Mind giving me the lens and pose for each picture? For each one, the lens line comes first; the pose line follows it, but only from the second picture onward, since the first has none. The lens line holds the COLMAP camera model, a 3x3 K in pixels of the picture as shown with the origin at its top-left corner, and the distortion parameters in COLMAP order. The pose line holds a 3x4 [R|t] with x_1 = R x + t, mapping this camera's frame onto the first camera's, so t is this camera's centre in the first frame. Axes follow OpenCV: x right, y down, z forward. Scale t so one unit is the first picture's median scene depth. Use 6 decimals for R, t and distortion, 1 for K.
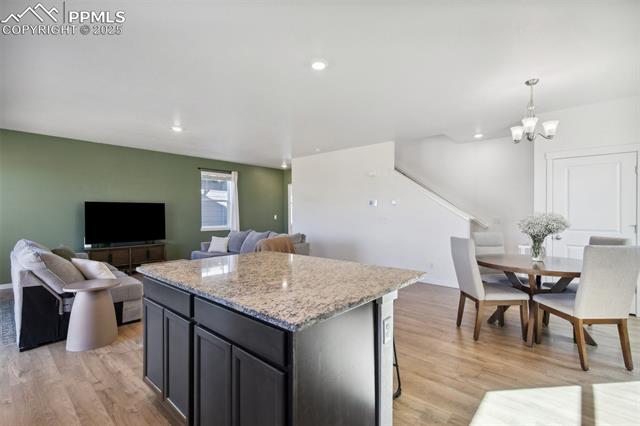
lens RADIAL K [[289.9, 0, 320.0], [0, 289.9, 213.0], [0, 0, 1]] dist [0.000584, -0.000204]
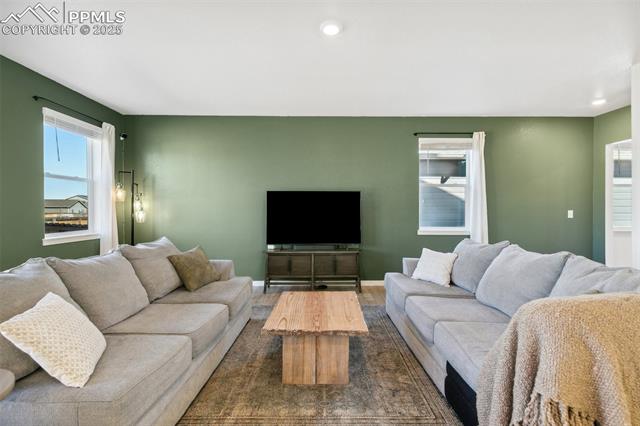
lens RADIAL K [[289.9, 0, 320.0], [0, 289.9, 213.0], [0, 0, 1]] dist [0.000584, -0.000204]
pose [[0.668911, 0.008493, -0.743294, -0.099734], [-0.001954, 0.999951, 0.009668, 0.011008], [0.743340, -0.005015, 0.668895, 0.478143]]
